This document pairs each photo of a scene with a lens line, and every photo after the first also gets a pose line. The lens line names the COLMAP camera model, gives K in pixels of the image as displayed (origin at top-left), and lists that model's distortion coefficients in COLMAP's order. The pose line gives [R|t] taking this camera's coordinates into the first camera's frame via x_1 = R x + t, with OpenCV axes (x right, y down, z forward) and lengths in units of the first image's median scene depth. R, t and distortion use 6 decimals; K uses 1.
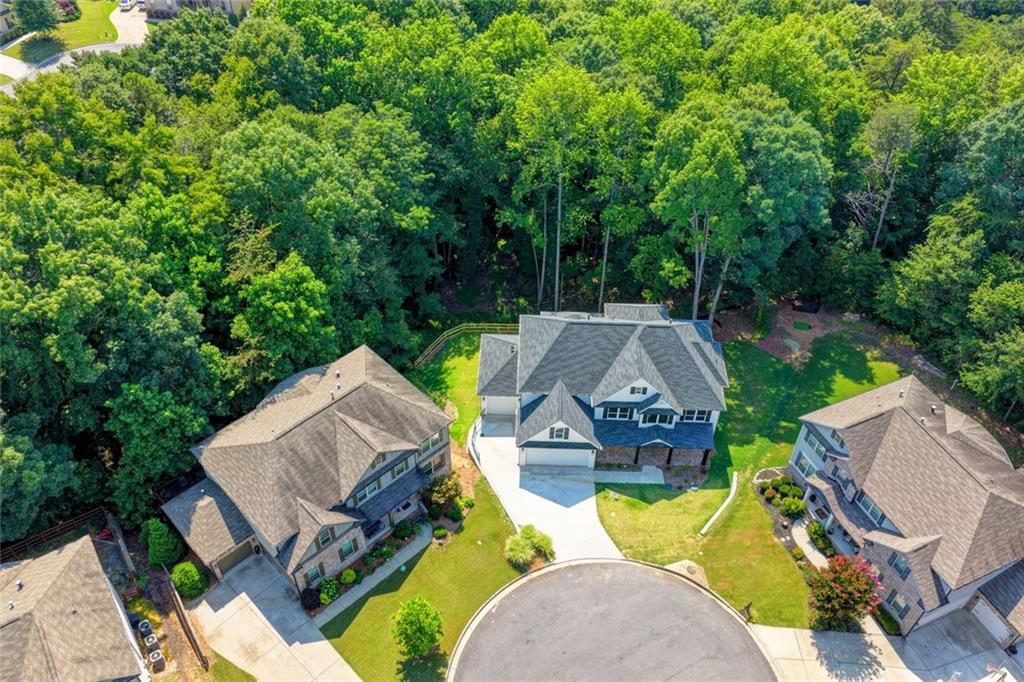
lens RADIAL K [[859.4, 0, 512.0], [0, 859.4, 341.0], [0, 0, 1]] dist [-0.002623, -0.000572]
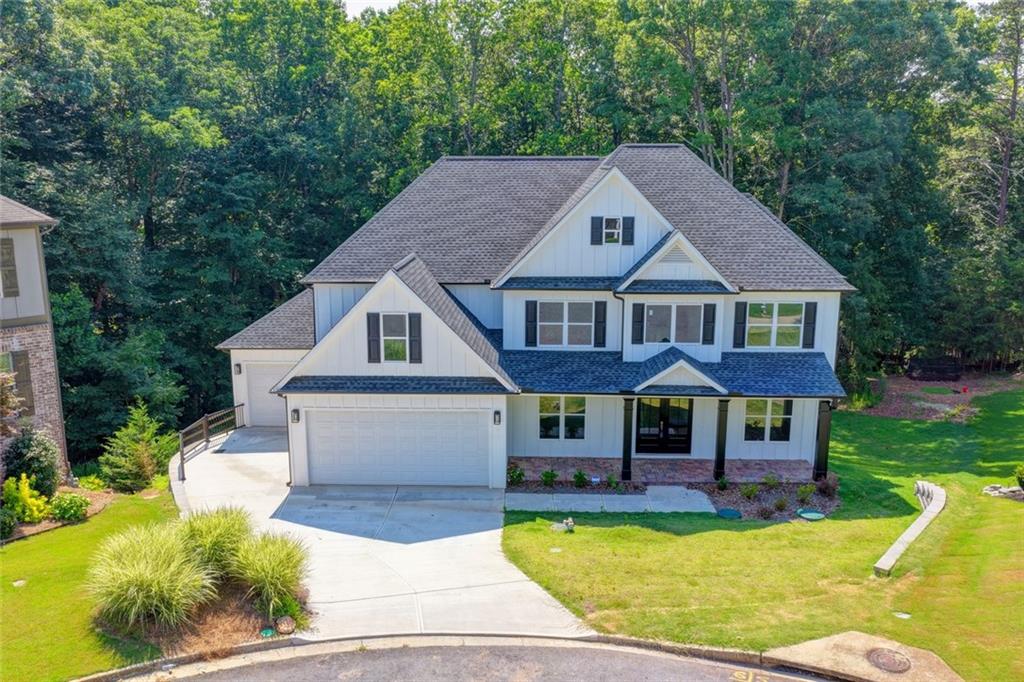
lens RADIAL K [[850.8, 0, 512.0], [0, 850.8, 341.0], [0, 0, 1]] dist [-0.001871, 0.014221]
pose [[0.999934, -0.010508, 0.004679, 0.098538], [0.011375, 0.842694, -0.538273, 0.287534], [0.001713, 0.538290, 0.842758, 0.692853]]
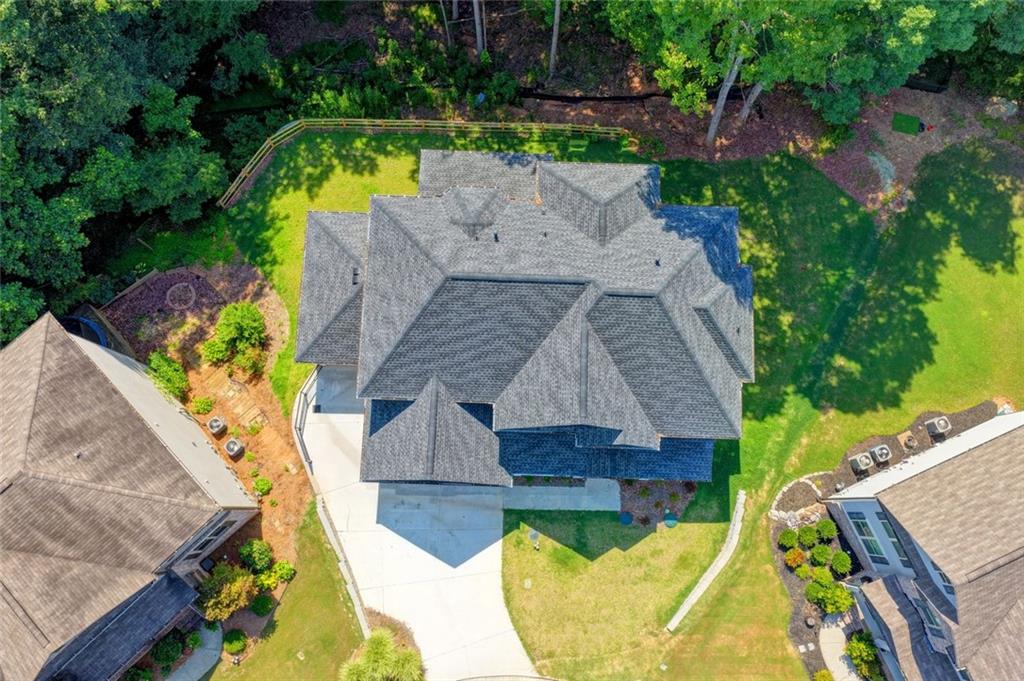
lens RADIAL K [[850.8, 0, 512.0], [0, 850.8, 340.5], [0, 0, 1]] dist [-0.001871, 0.014221]
pose [[0.999968, 0.000987, -0.007986, 0.107234], [0.003672, 0.827193, 0.561906, -0.266044], [0.007161, -0.561917, 0.827163, 0.580188]]
